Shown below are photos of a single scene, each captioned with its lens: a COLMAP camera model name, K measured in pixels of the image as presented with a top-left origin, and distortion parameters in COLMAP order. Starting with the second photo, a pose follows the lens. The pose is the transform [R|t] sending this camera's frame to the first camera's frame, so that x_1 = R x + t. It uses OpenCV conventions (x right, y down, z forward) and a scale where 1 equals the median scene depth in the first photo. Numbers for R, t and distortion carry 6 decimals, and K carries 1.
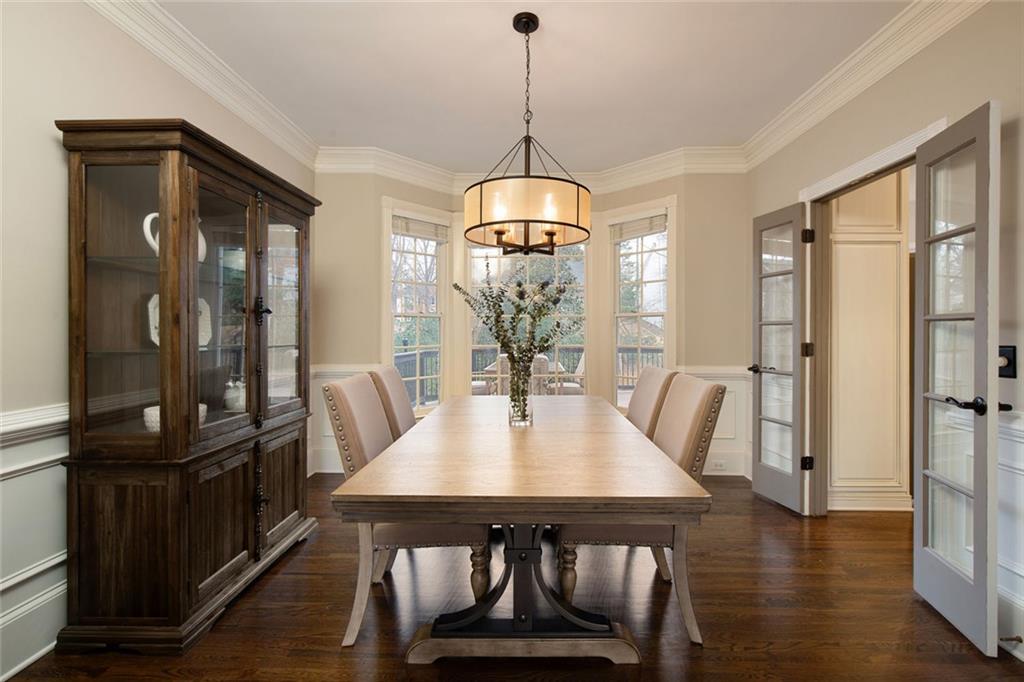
lens RADIAL K [[471.1, 0, 517.9], [0, 471.1, 340.9], [0, 0, 1]] dist [0.002215, 0.000449]
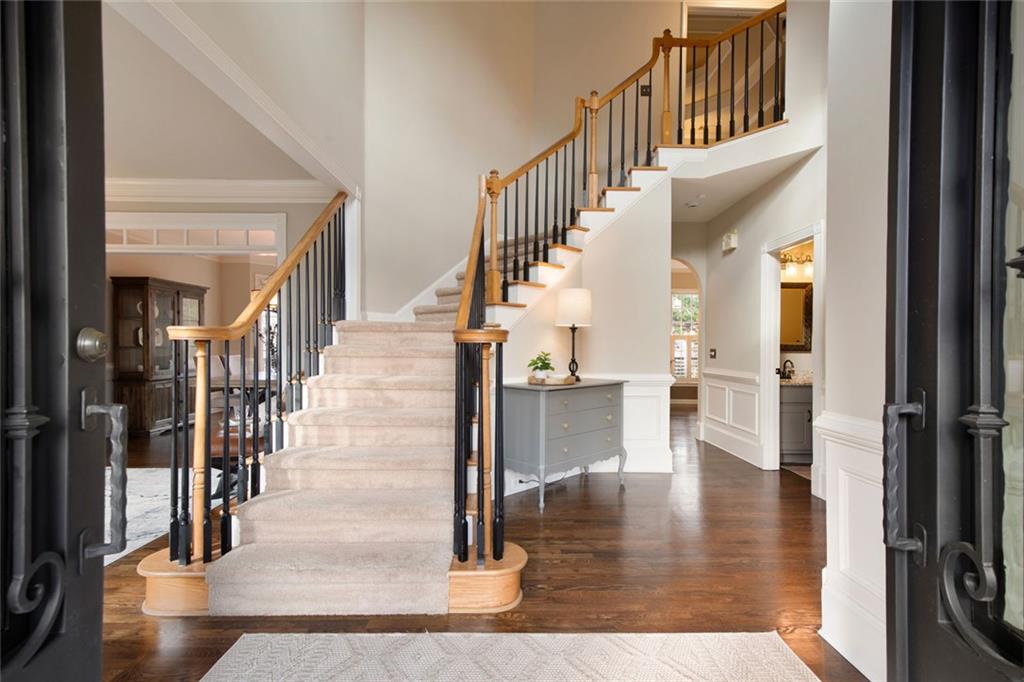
lens RADIAL K [[471.1, 0, 517.9], [0, 471.1, 340.9], [0, 0, 1]] dist [0.002215, 0.000449]
pose [[0.999811, -0.007271, 0.018039, 1.644312], [0.007368, 0.999959, -0.005314, 0.017343], [-0.018000, 0.005446, 0.999823, -2.135882]]
